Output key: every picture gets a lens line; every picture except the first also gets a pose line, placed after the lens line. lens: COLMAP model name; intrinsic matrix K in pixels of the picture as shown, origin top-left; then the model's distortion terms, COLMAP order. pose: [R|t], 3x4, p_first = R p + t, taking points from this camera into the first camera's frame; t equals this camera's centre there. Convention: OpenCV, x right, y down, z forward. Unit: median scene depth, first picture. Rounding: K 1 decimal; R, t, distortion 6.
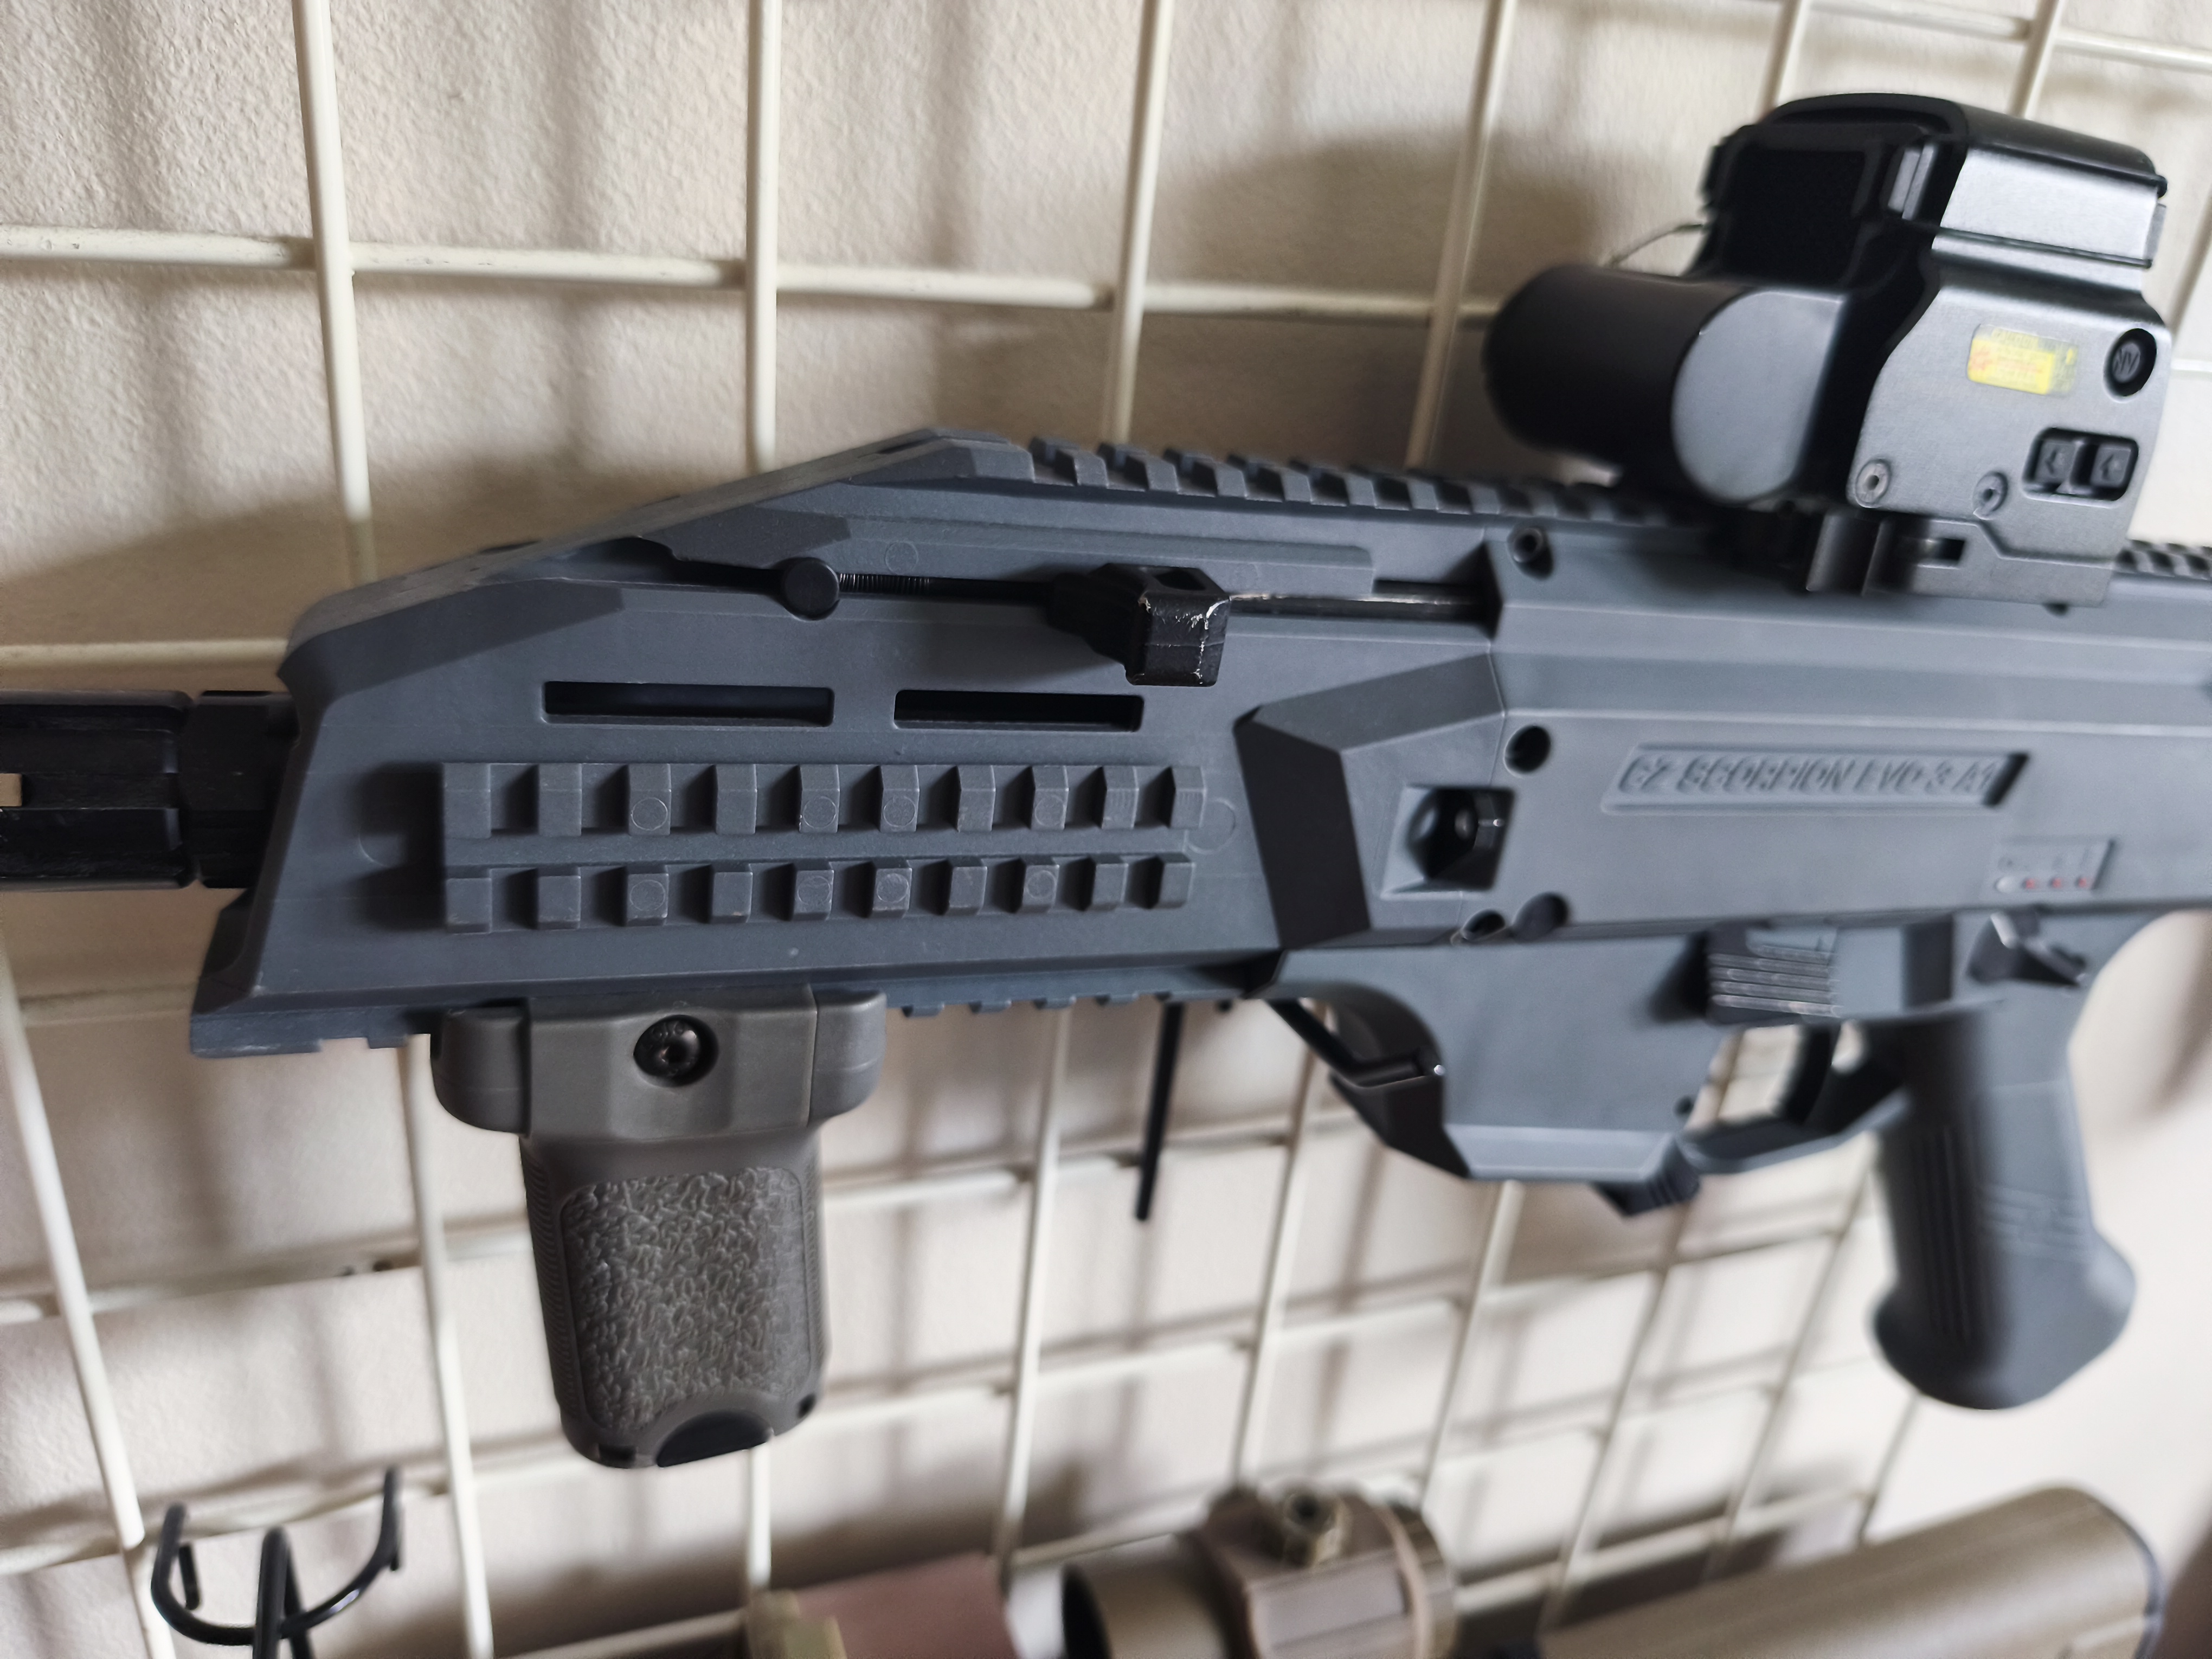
lens RADIAL K [[1523.4, 0, 1033.3], [0, 1523.4, 809.2], [0, 0, 1]] dist [-0.043704, 0.000211]
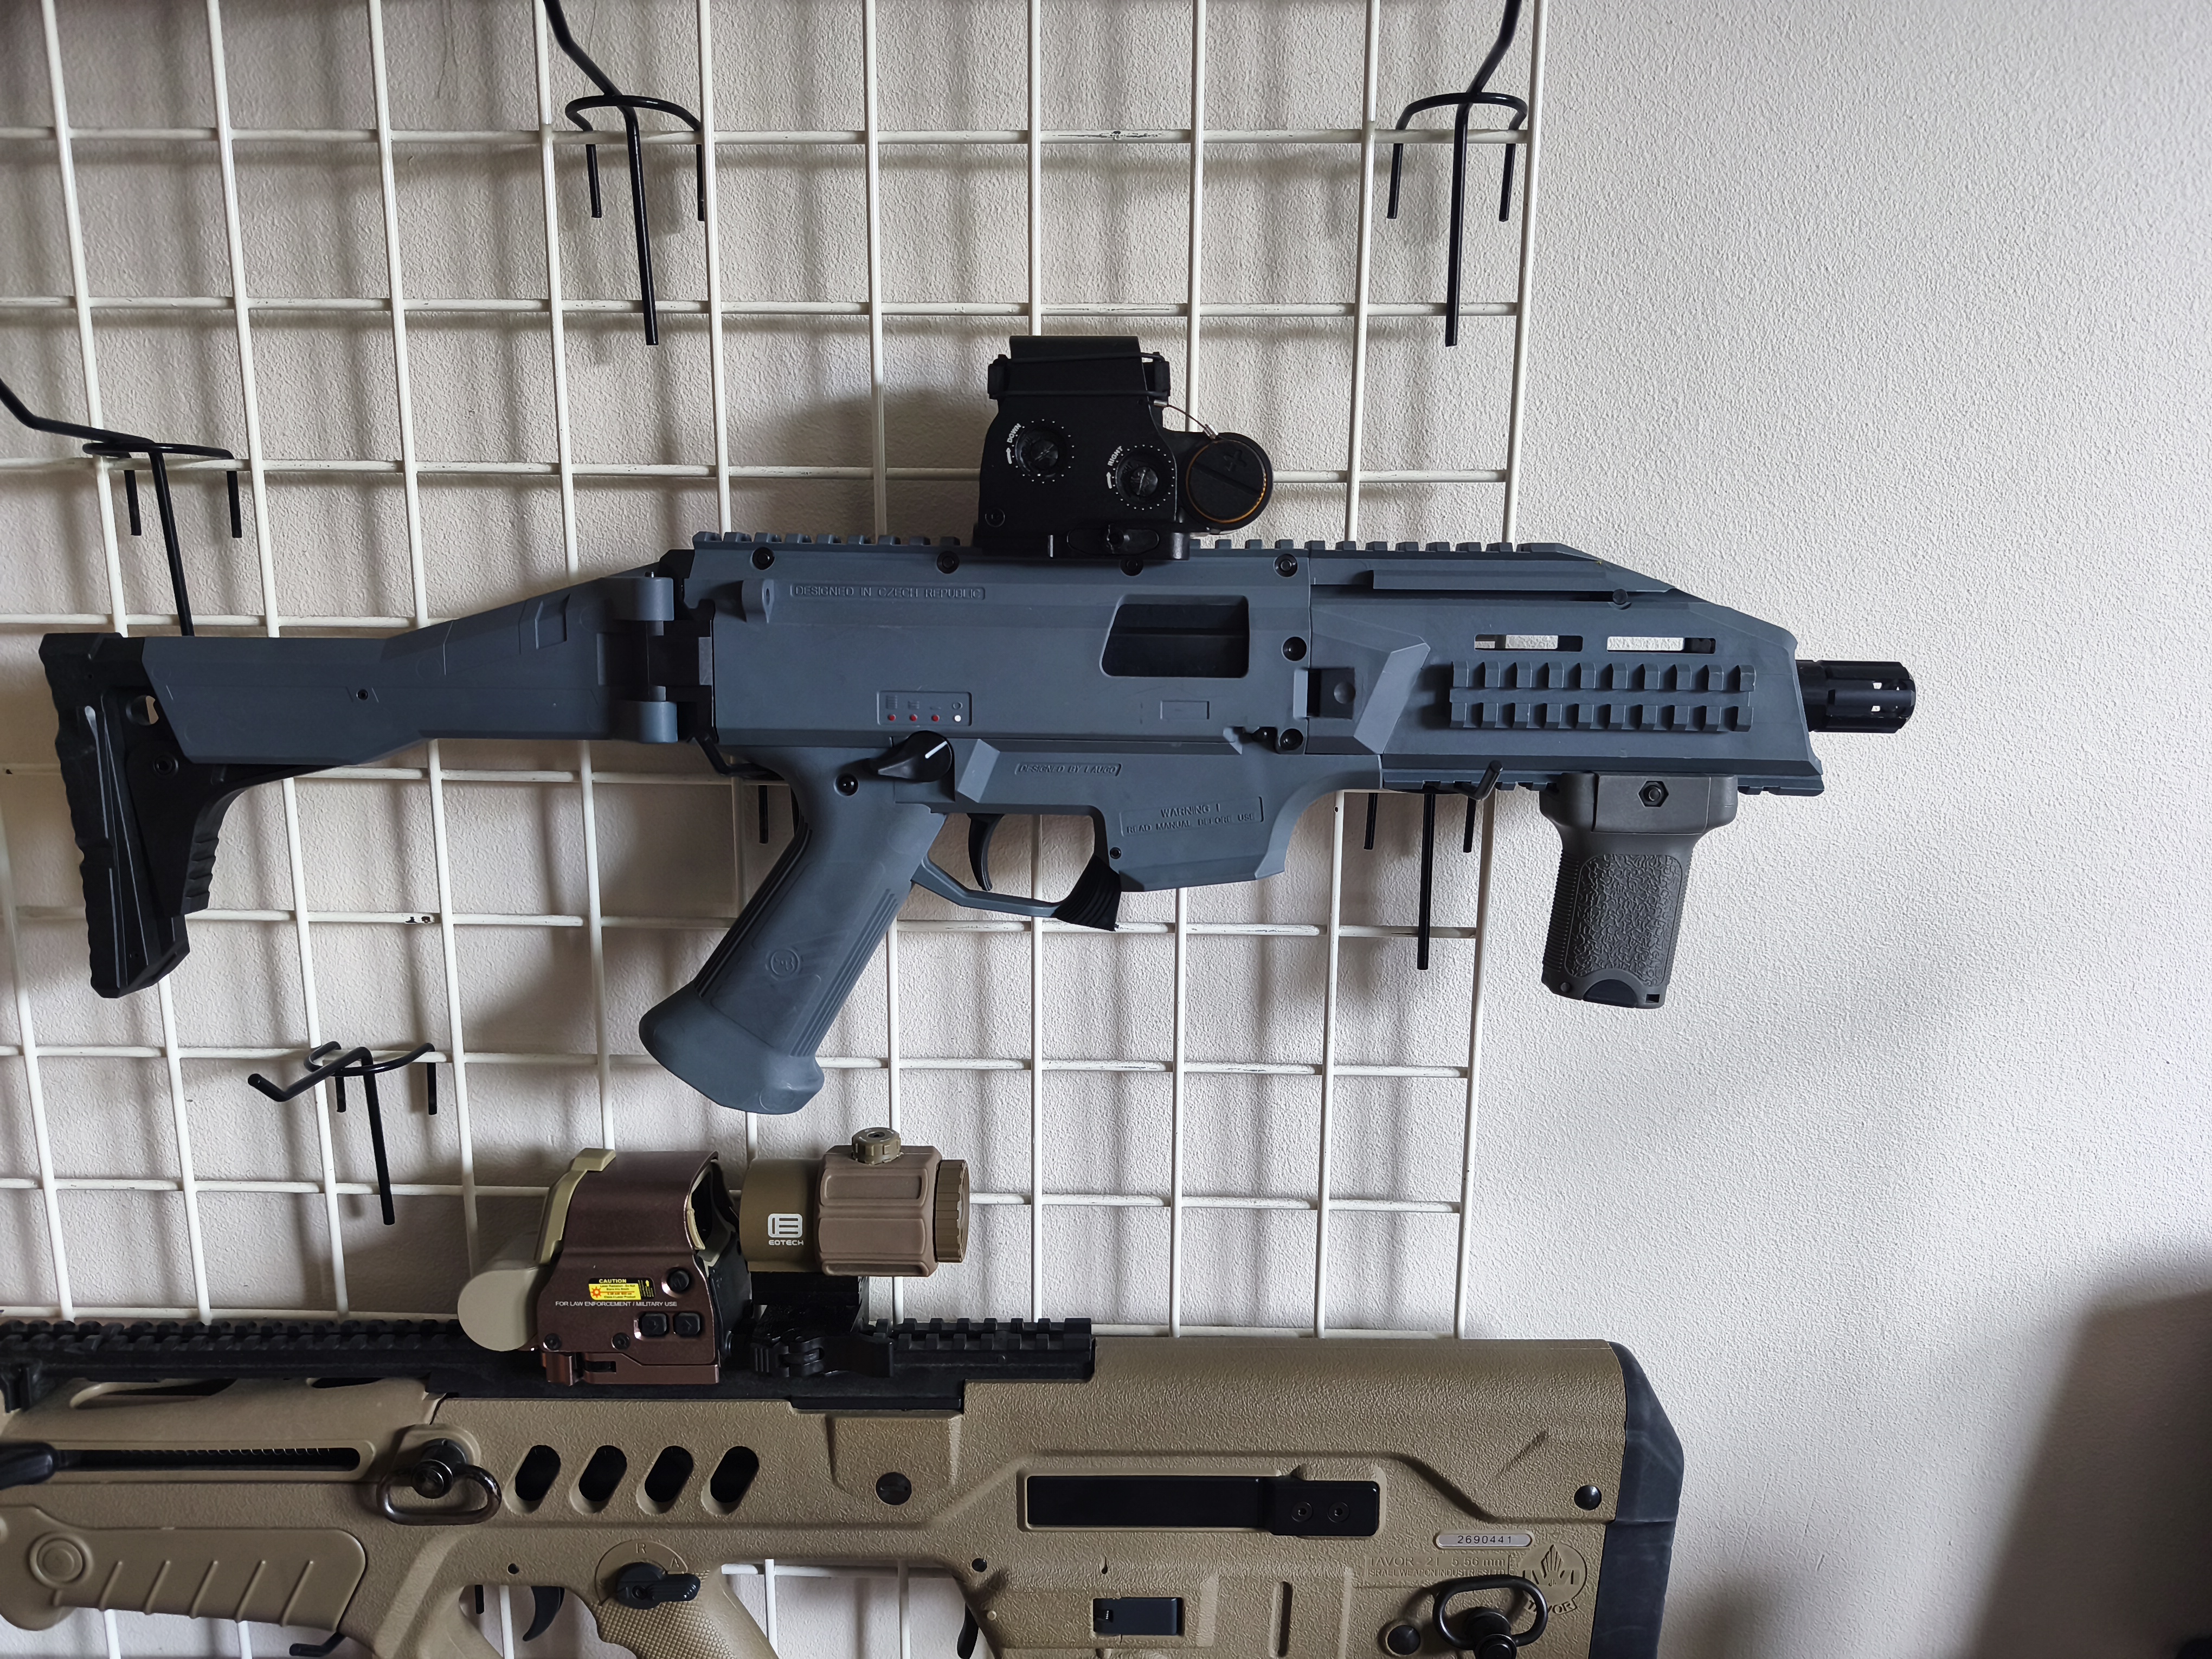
lens RADIAL K [[1476.5, 0, 1106.0], [0, 1476.5, 829.5], [0, 0, 1]] dist [0.009106, -0.002314]
pose [[0.940566, -0.003040, -0.339598, 1.394870], [-0.073367, 0.974529, -0.211923, 0.640396], [0.331592, 0.224242, 0.916385, -0.765395]]
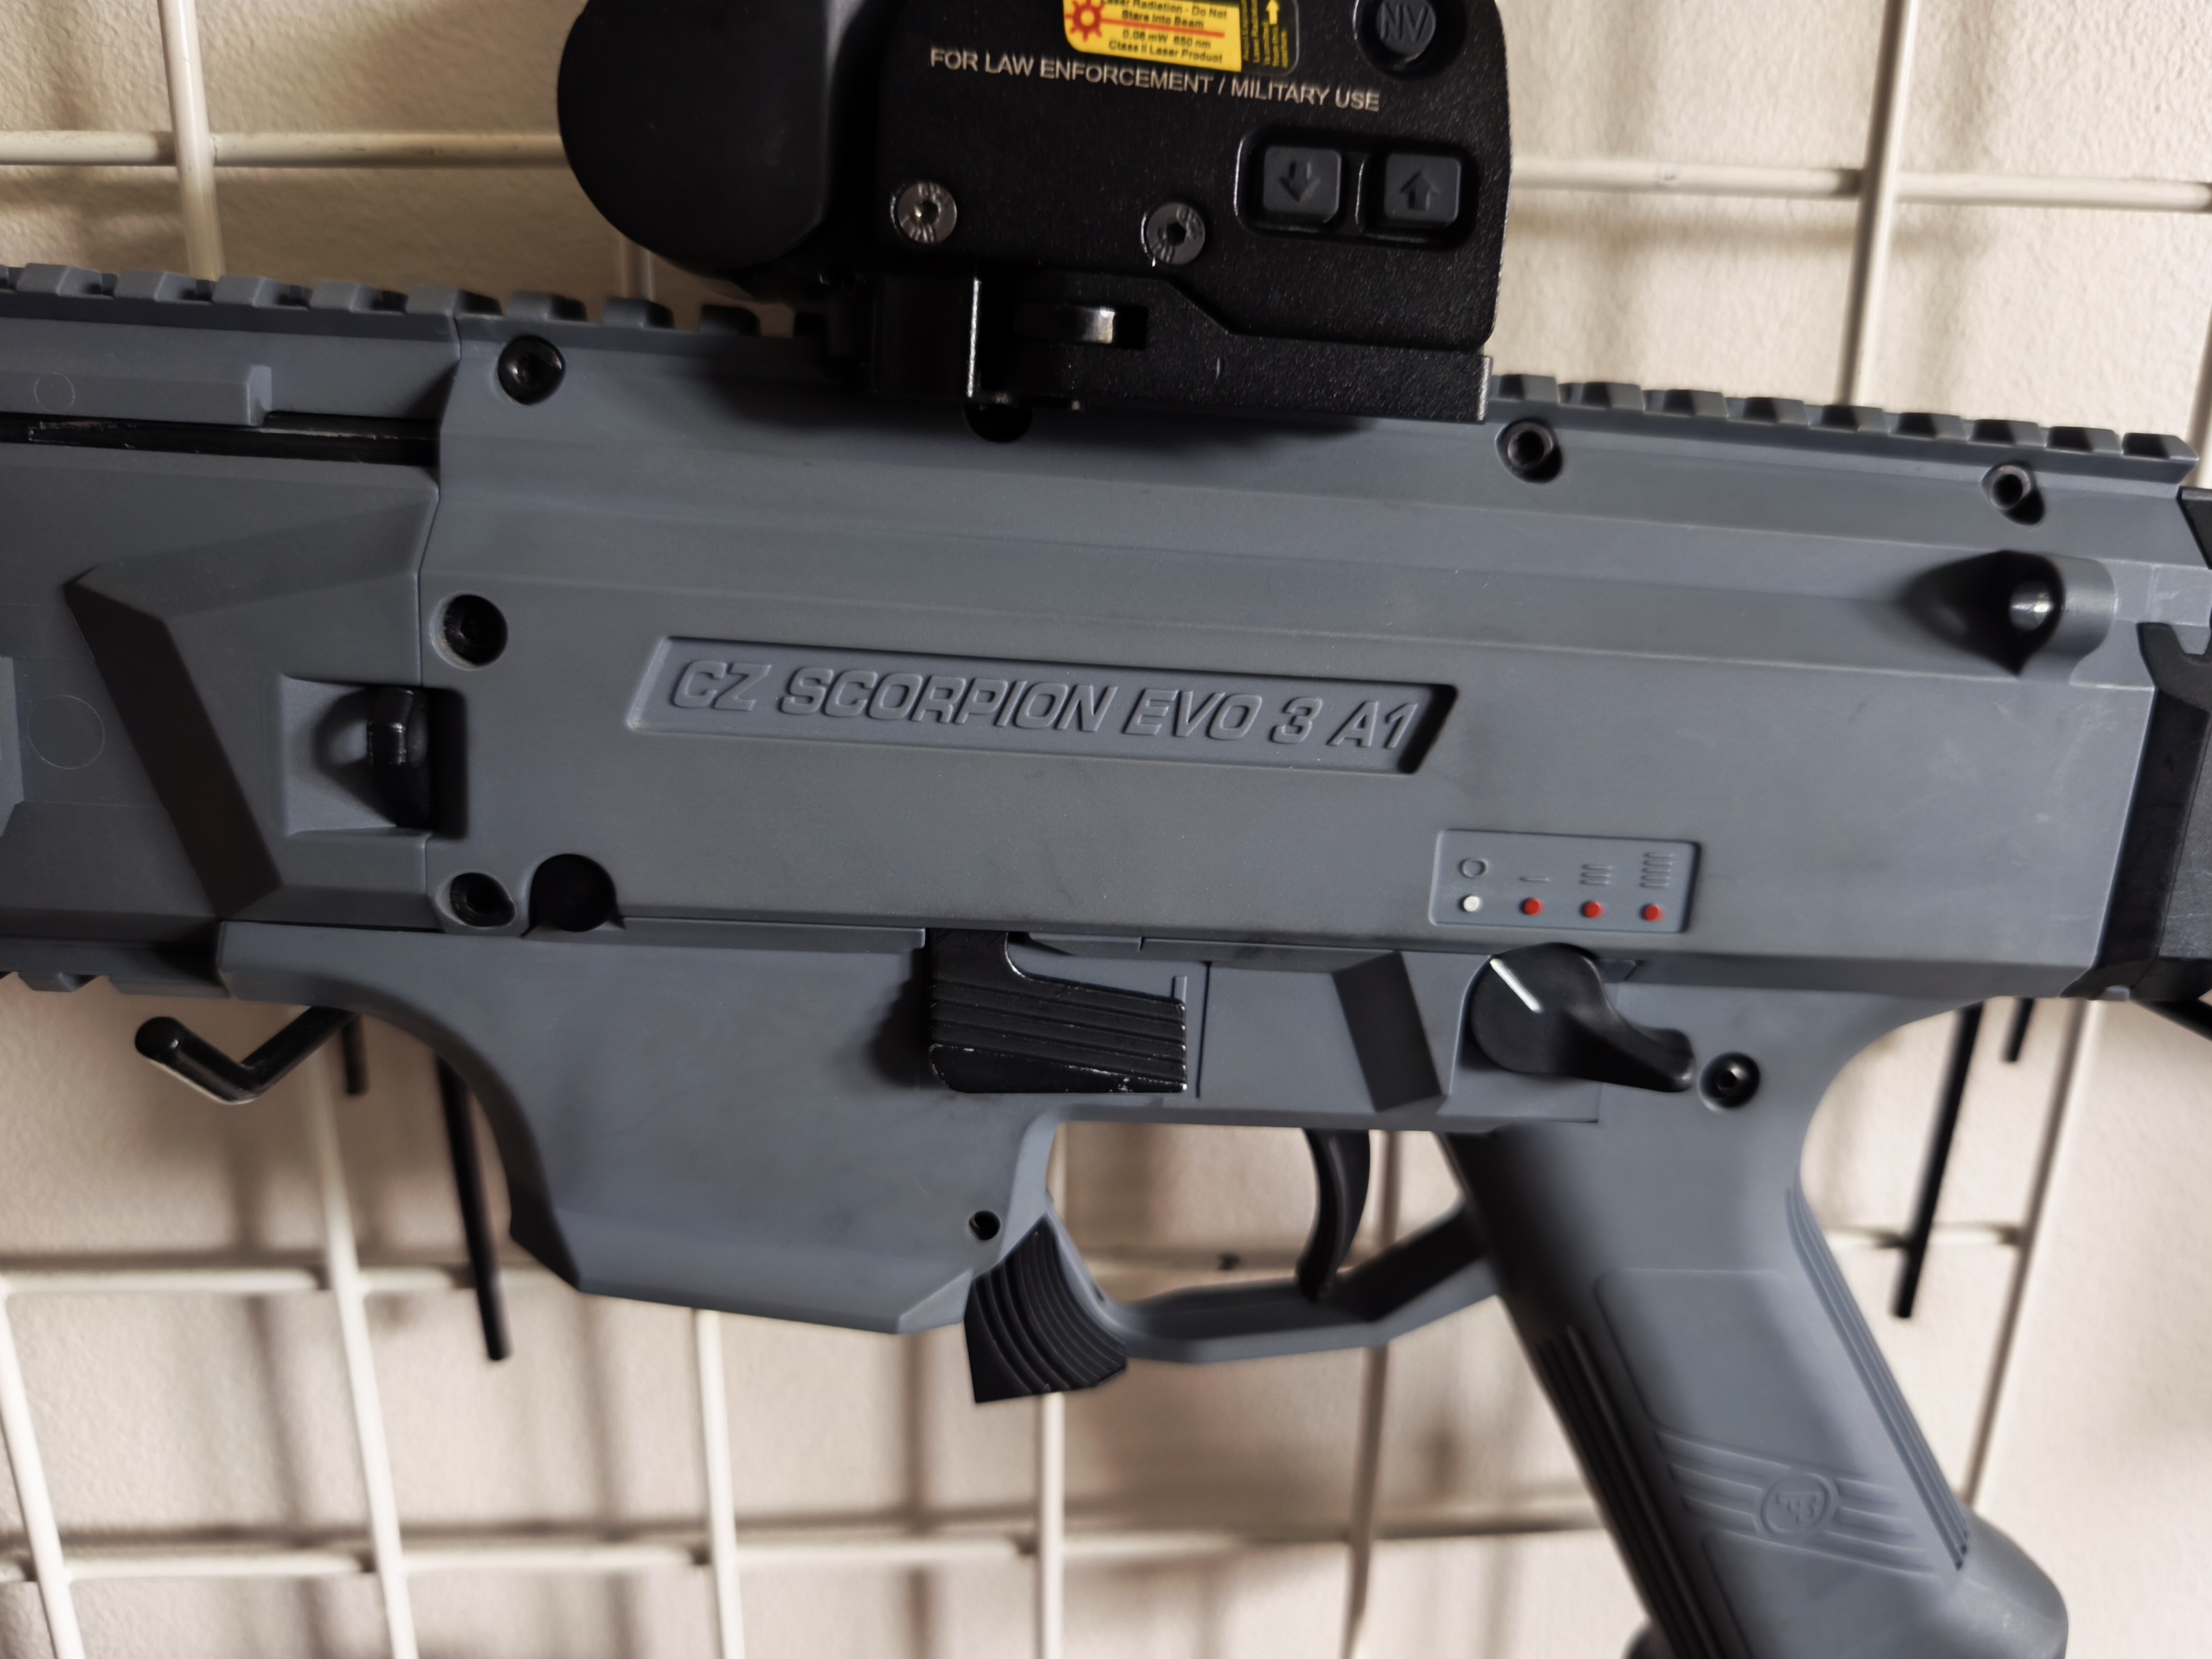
lens RADIAL K [[1523.4, 0, 1033.3], [0, 1523.4, 809.2], [0, 0, 1]] dist [-0.043704, 0.000211]
pose [[0.961582, 0.007118, -0.274425, 0.749767], [-0.045916, 0.989751, -0.135217, 0.122605], [0.270650, 0.142623, 0.952054, 0.389370]]
